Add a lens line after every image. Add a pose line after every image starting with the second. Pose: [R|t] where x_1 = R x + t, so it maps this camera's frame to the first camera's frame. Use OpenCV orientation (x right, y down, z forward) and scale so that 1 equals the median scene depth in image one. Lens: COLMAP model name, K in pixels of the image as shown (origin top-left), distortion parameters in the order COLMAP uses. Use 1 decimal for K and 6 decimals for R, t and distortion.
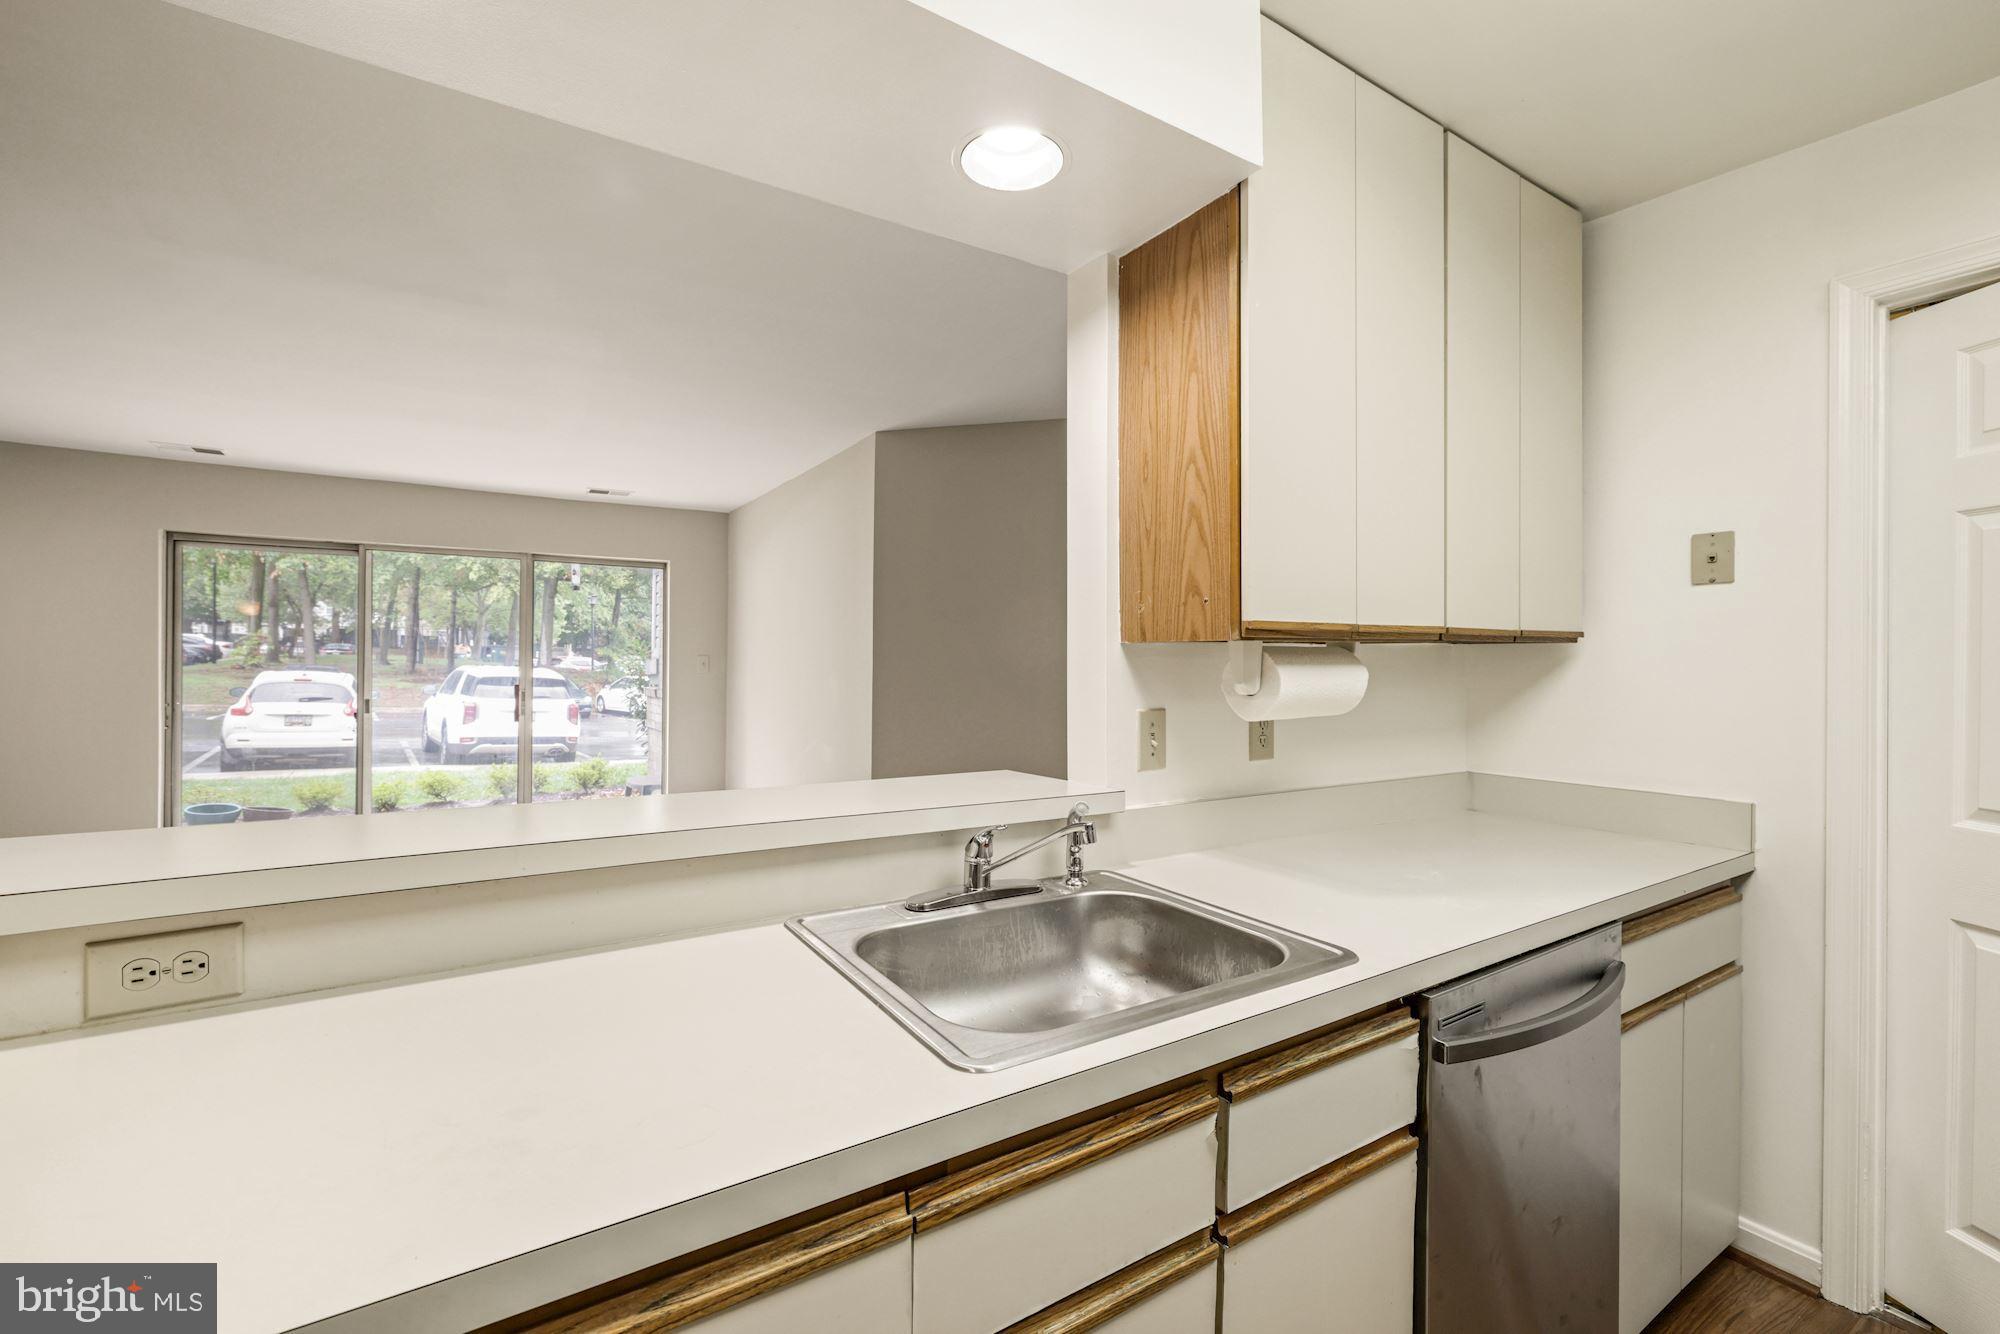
lens RADIAL K [[836.7, 0, 998.8], [0, 836.7, 660.5], [0, 0, 1]] dist [-0.002008, 0.000242]
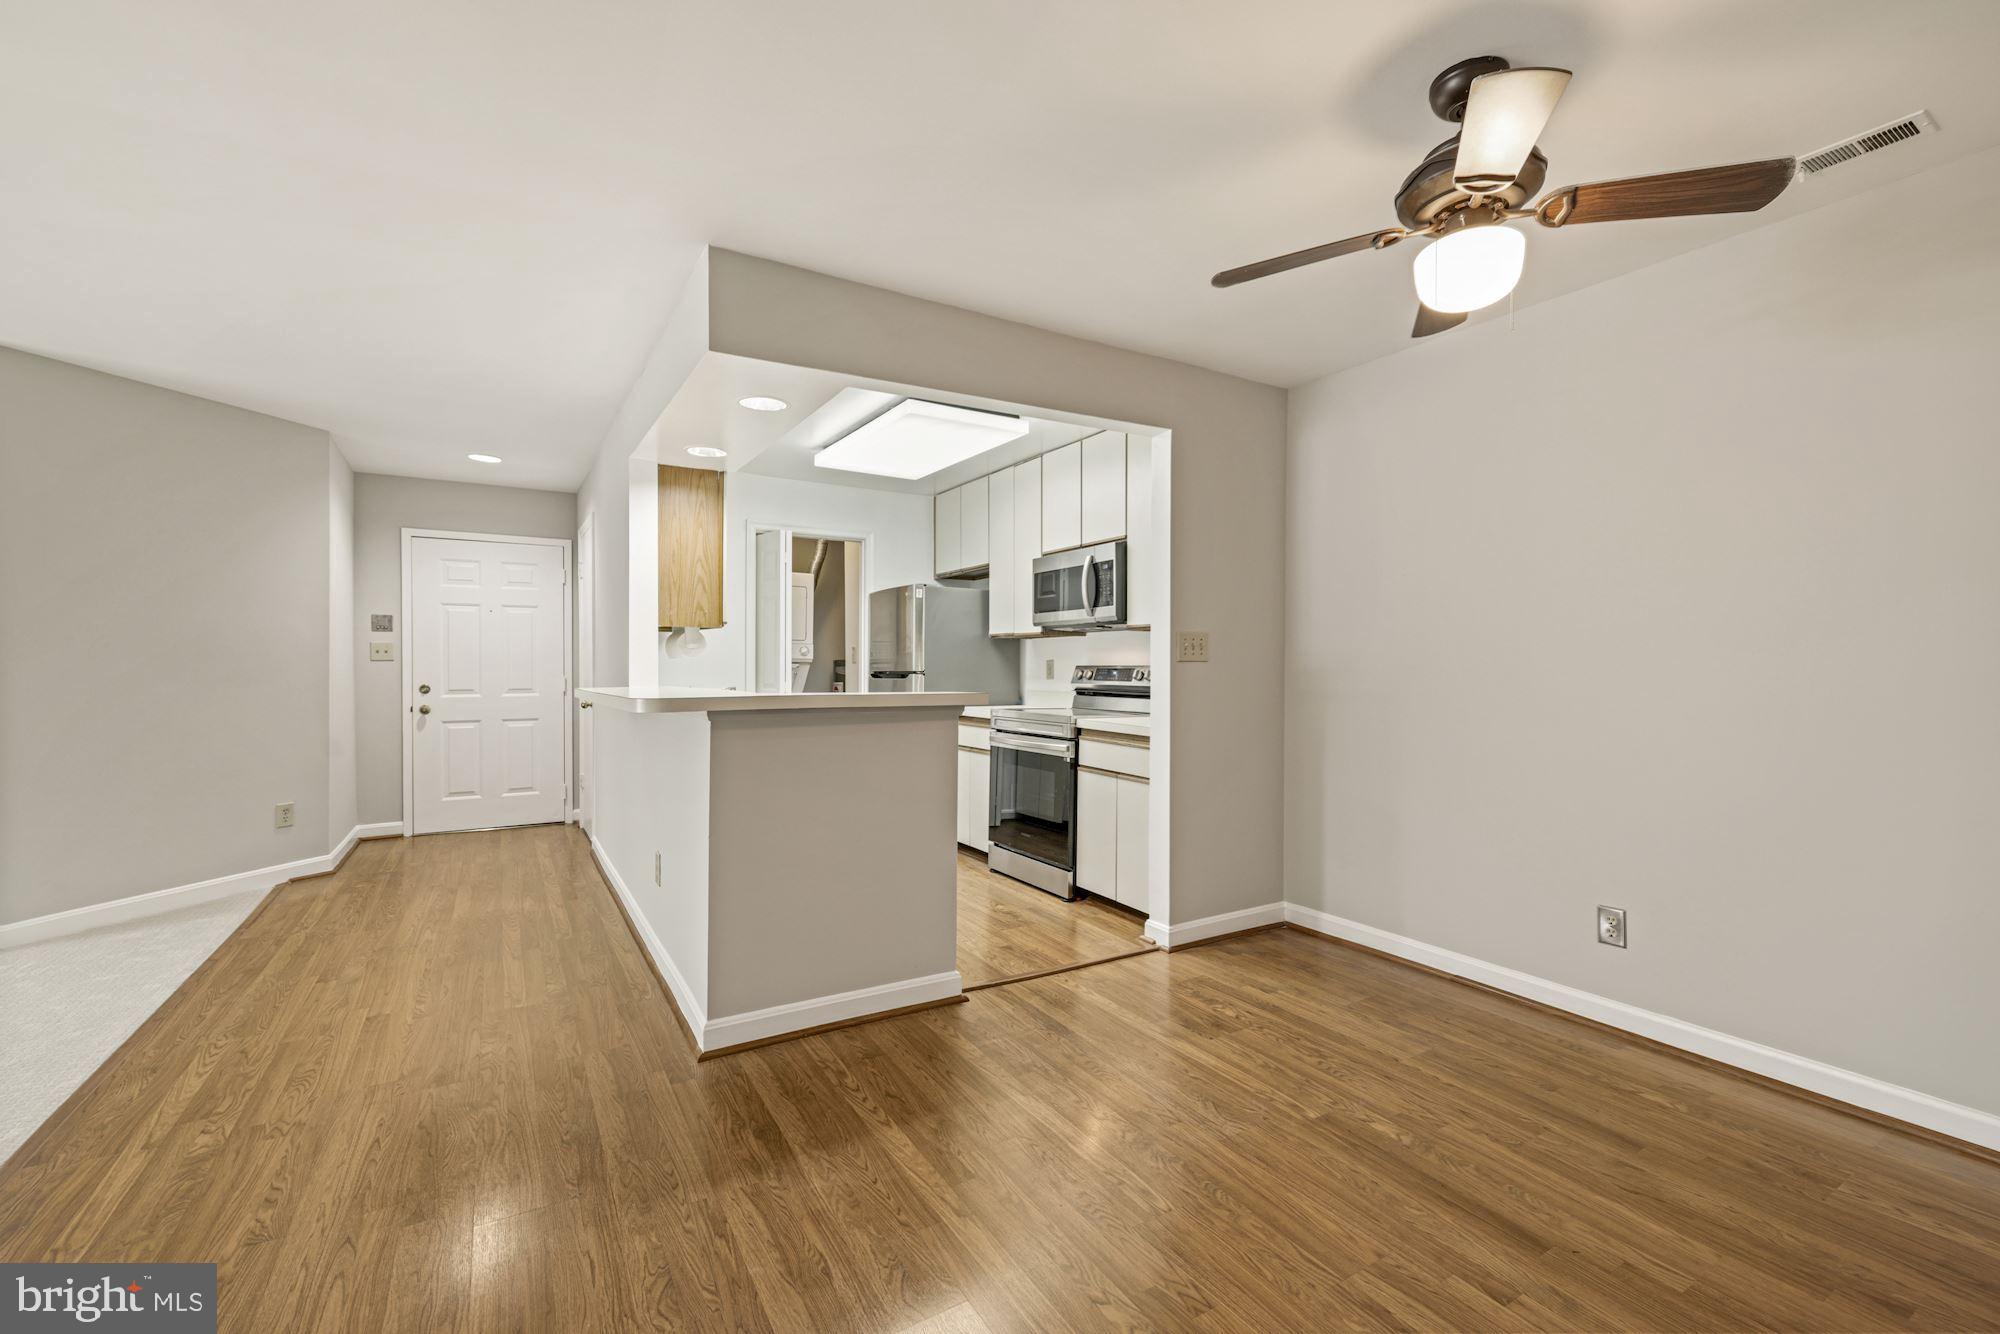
lens RADIAL K [[831.8, 0, 1001.8], [0, 831.8, 671.4], [0, 0, 1]] dist [-0.001367, -0.000138]
pose [[0.023810, -0.013018, 0.999632, -2.302172], [-0.007466, 0.999885, 0.013199, 0.072508], [-0.999689, -0.007778, 0.023710, -0.037630]]
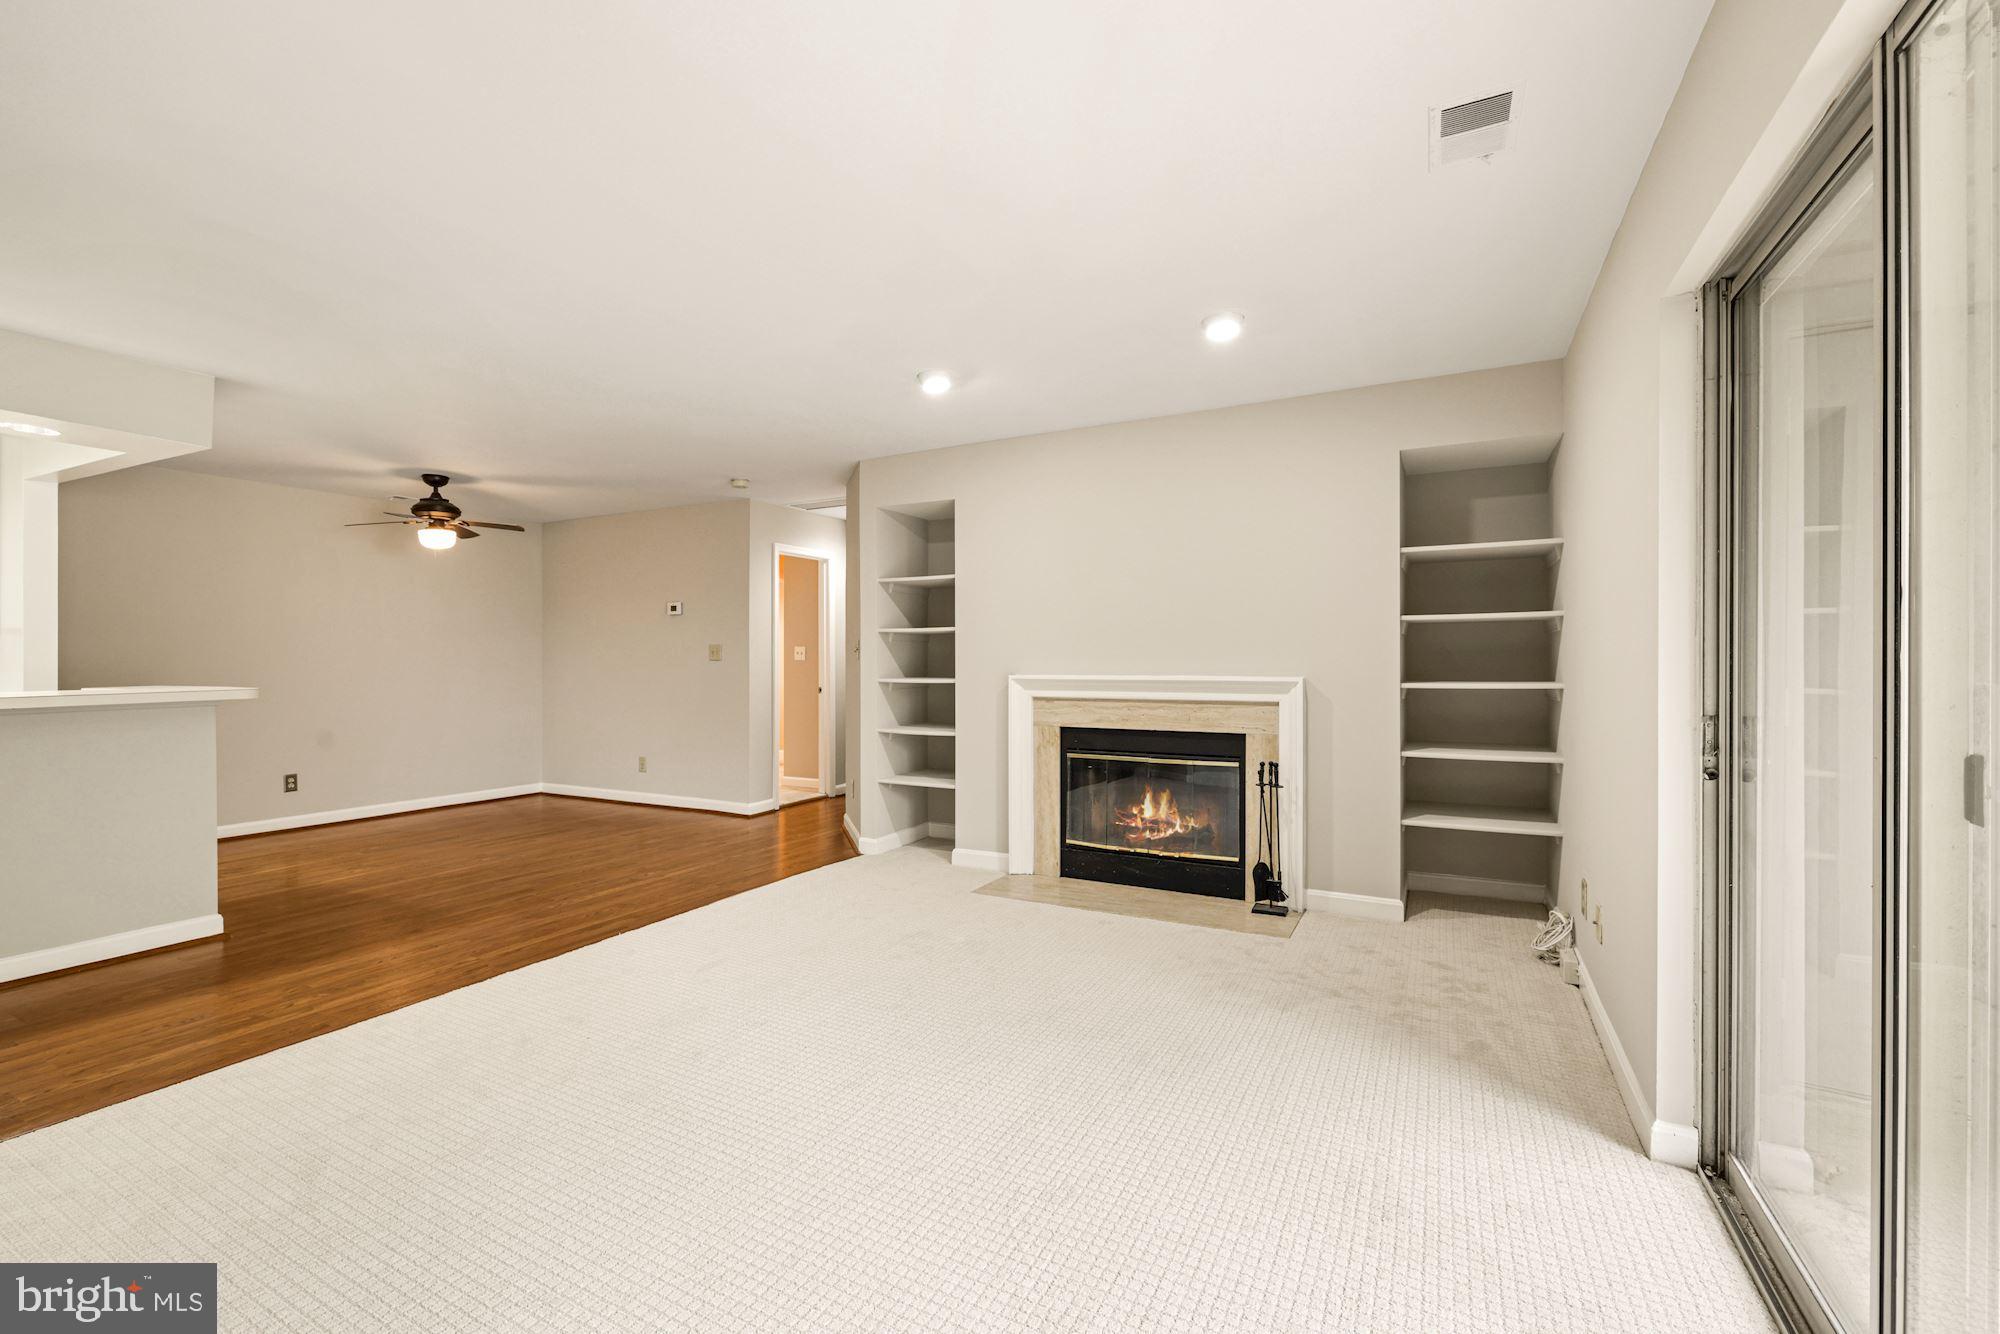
lens RADIAL K [[836.7, 0, 998.8], [0, 836.7, 660.5], [0, 0, 1]] dist [-0.002008, 0.000242]
pose [[-0.869595, -0.004275, -0.493747, -1.495197], [-0.000922, 0.999975, -0.007035, 0.081496], [0.493765, -0.005662, -0.869577, 3.539693]]
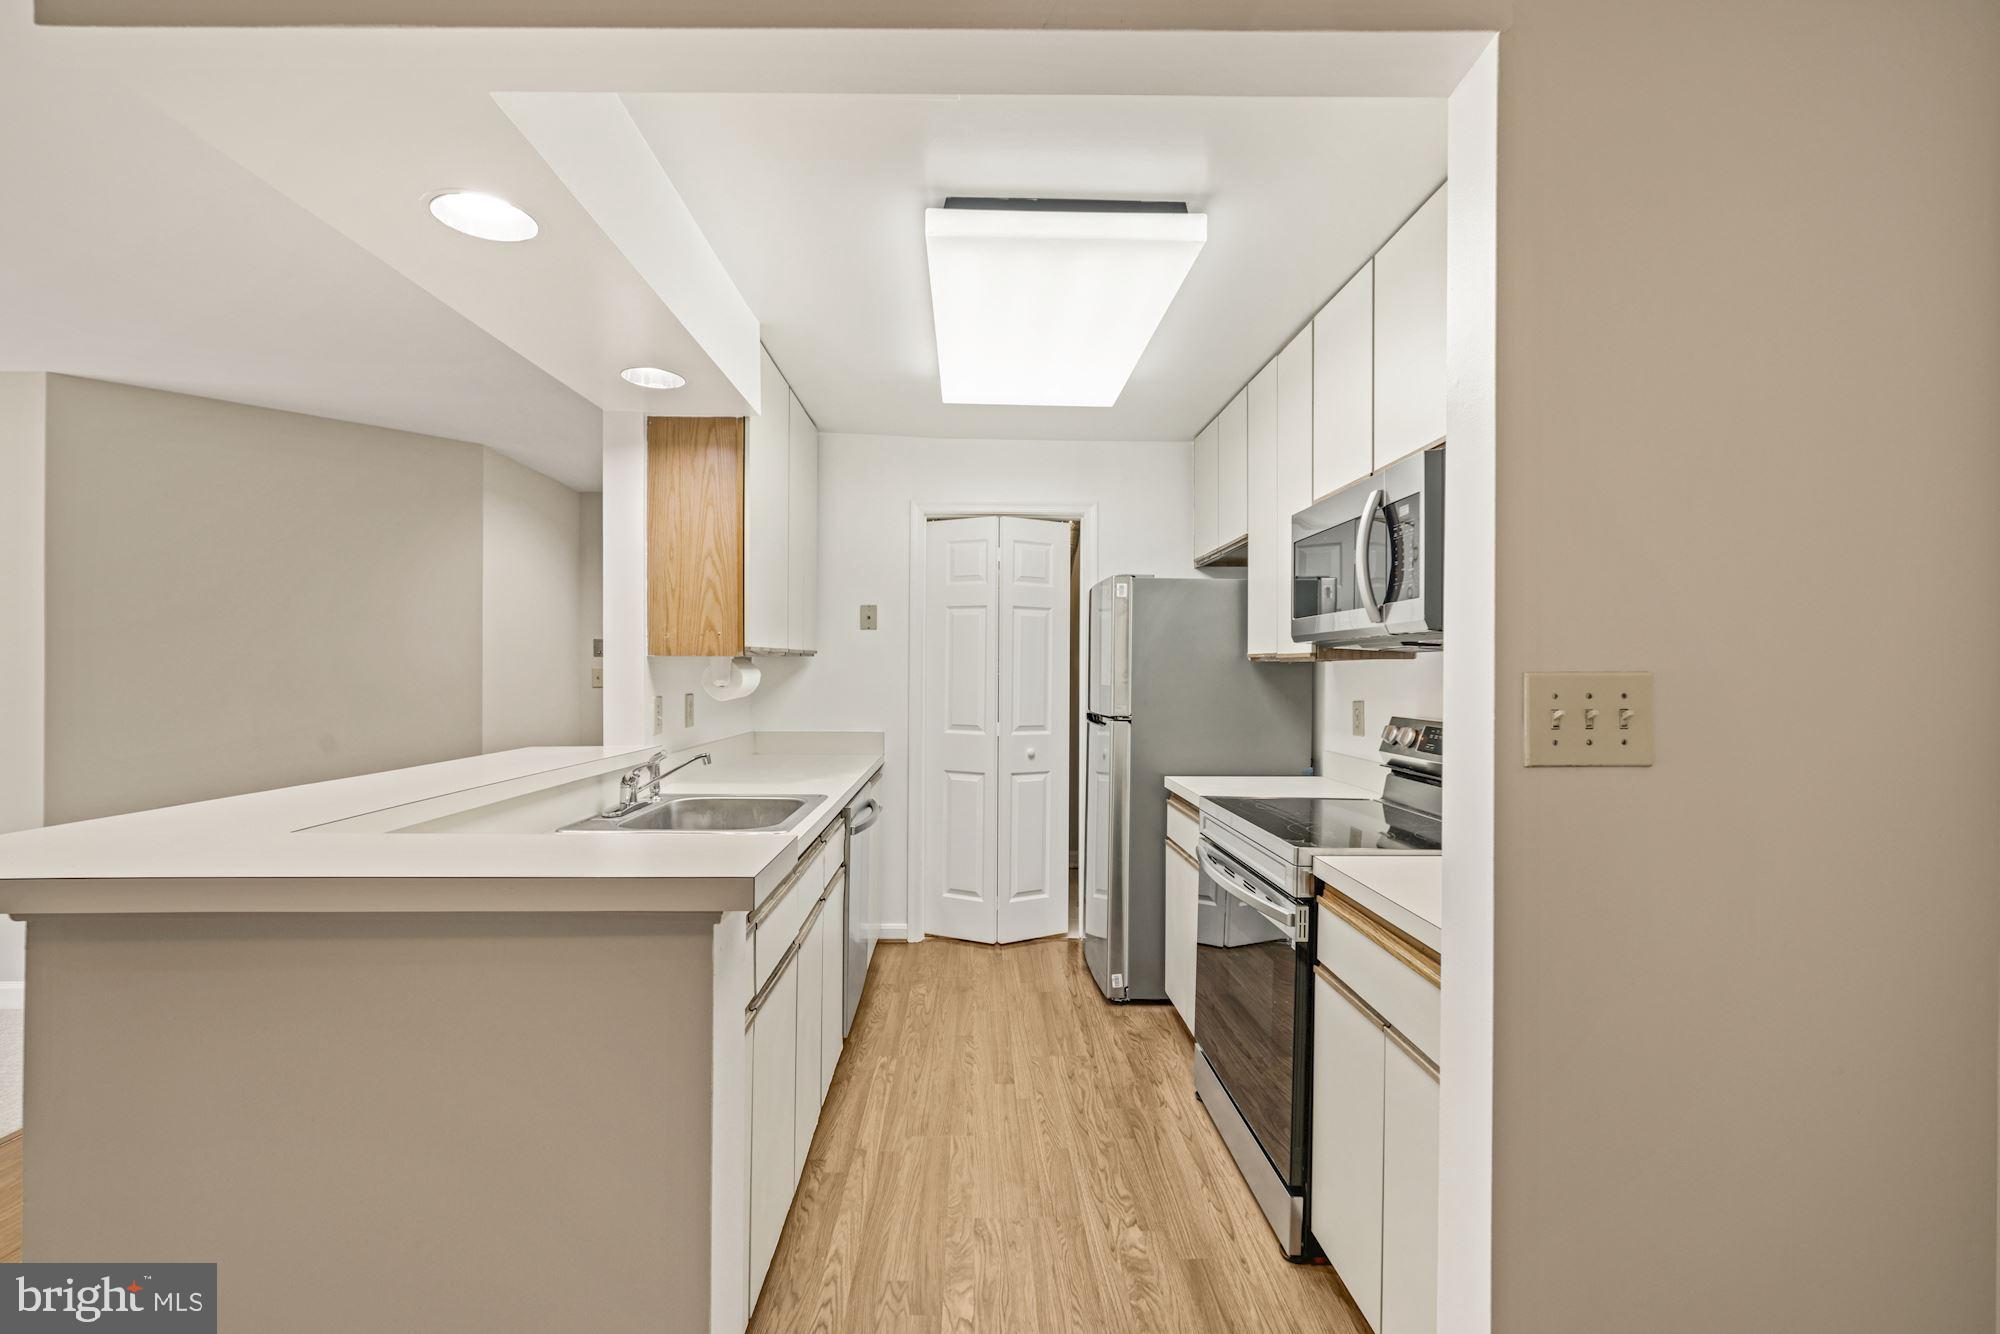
lens RADIAL K [[838.2, 0, 997.7], [0, 838.2, 673.2], [0, 0, 1]] dist [-0.001742, -0.000074]
pose [[0.513502, -0.008336, 0.858048, -0.937481], [-0.004703, 0.999910, 0.012529, -0.011666], [-0.858075, -0.010470, 0.513417, -0.424645]]
